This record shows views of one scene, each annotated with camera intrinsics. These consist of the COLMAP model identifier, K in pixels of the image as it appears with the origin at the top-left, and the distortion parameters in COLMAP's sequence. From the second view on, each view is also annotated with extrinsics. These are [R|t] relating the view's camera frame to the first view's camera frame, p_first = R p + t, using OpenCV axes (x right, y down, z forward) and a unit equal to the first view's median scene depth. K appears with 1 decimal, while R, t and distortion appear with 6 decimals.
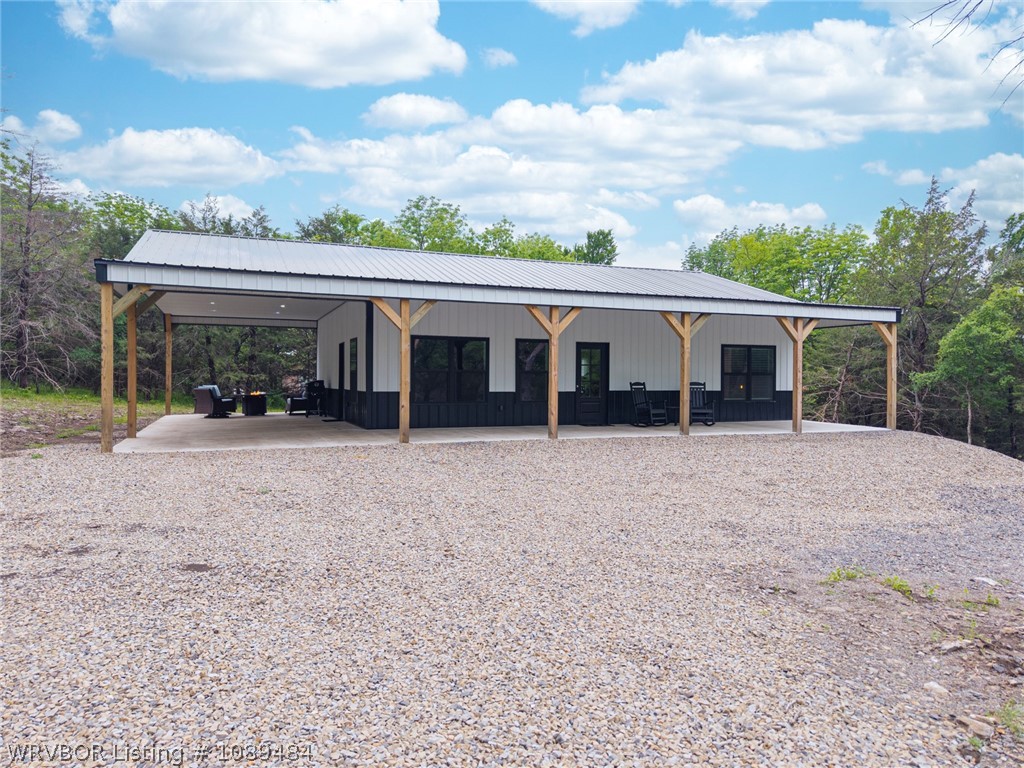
lens RADIAL K [[699.4, 0, 512.0], [0, 699.4, 384.0], [0, 0, 1]] dist [0.028048, -0.027835]
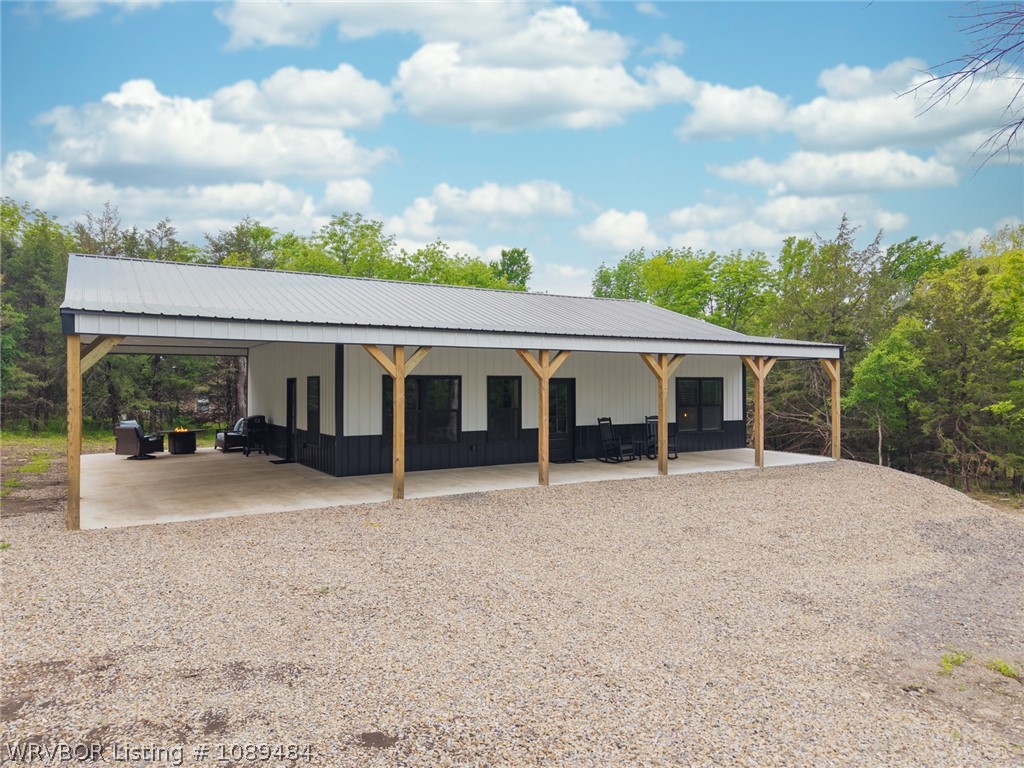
lens RADIAL K [[699.4, 0, 512.0], [0, 699.4, 384.0], [0, 0, 1]] dist [0.028048, -0.027835]
pose [[0.986821, -0.006527, 0.161682, -0.111340], [0.007823, 0.999942, -0.007380, -0.044201], [-0.161625, 0.008547, 0.986815, 0.031555]]
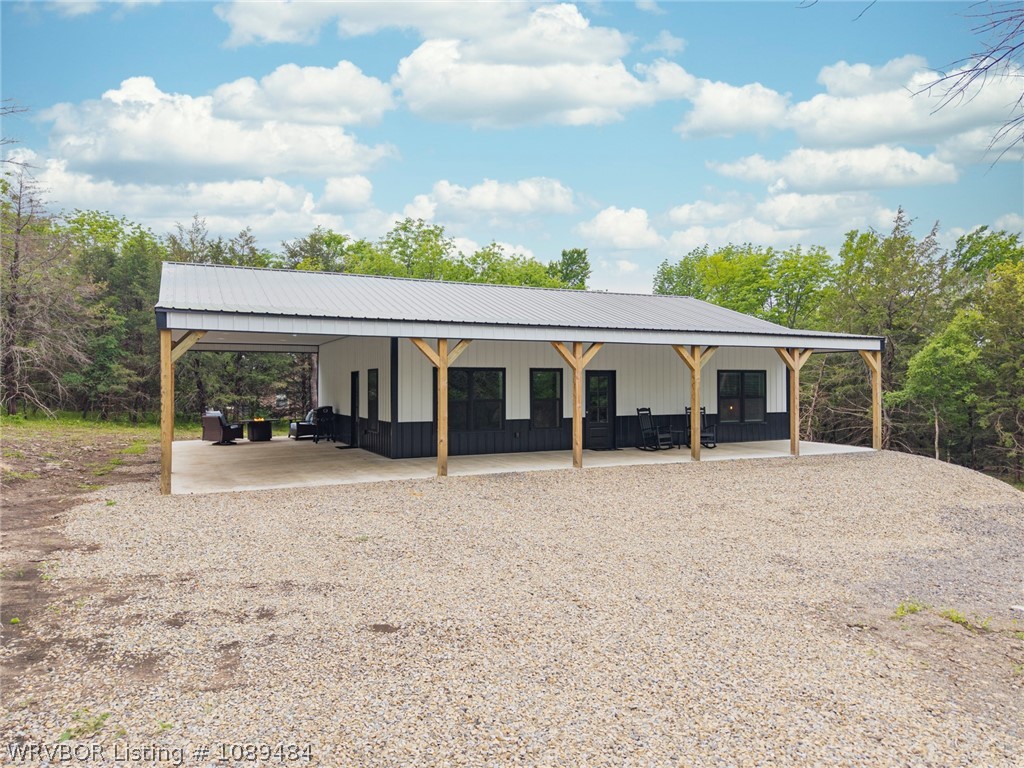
lens RADIAL K [[696.3, 0, 512.0], [0, 696.3, 384.0], [0, 0, 1]] dist [0.034937, -0.040694]
pose [[0.998023, -0.008524, 0.062276, -0.082098], [0.009080, 0.999921, -0.008657, -0.031091], [-0.062197, 0.009205, 0.998021, -0.034664]]
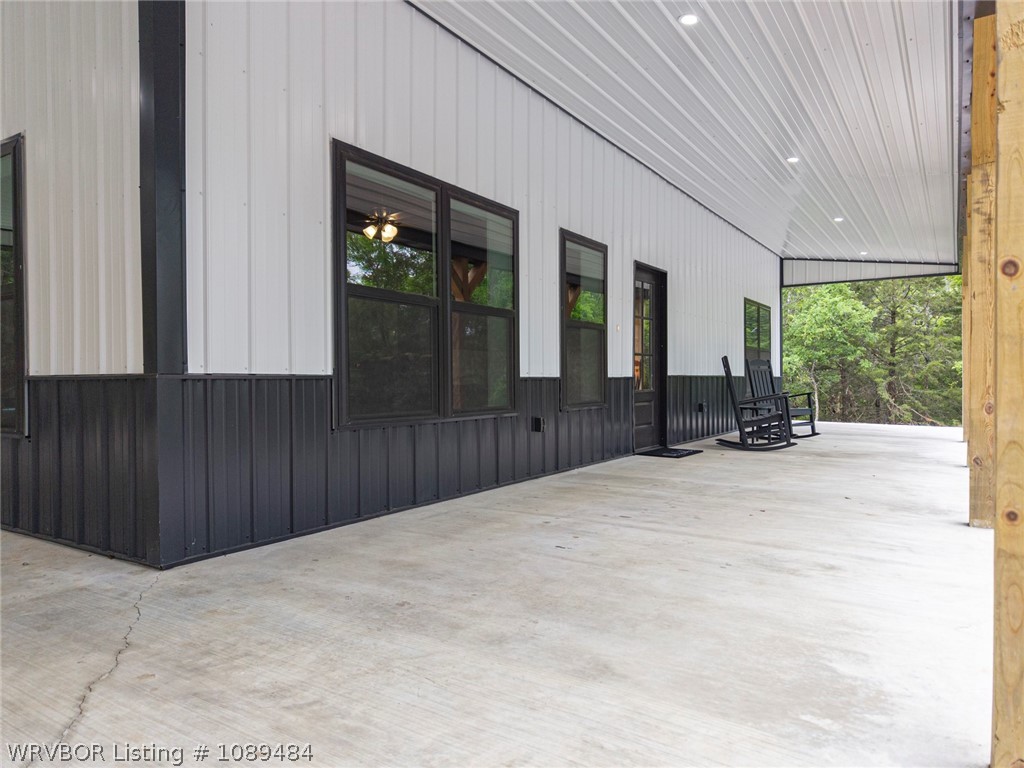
lens RADIAL K [[696.3, 0, 512.0], [0, 696.3, 384.0], [0, 0, 1]] dist [0.034937, -0.040694]
pose [[0.822754, -0.008500, 0.568334, -0.206794], [0.004601, 0.999955, 0.008293, 0.011223], [-0.568379, -0.004208, 0.822756, 0.687003]]
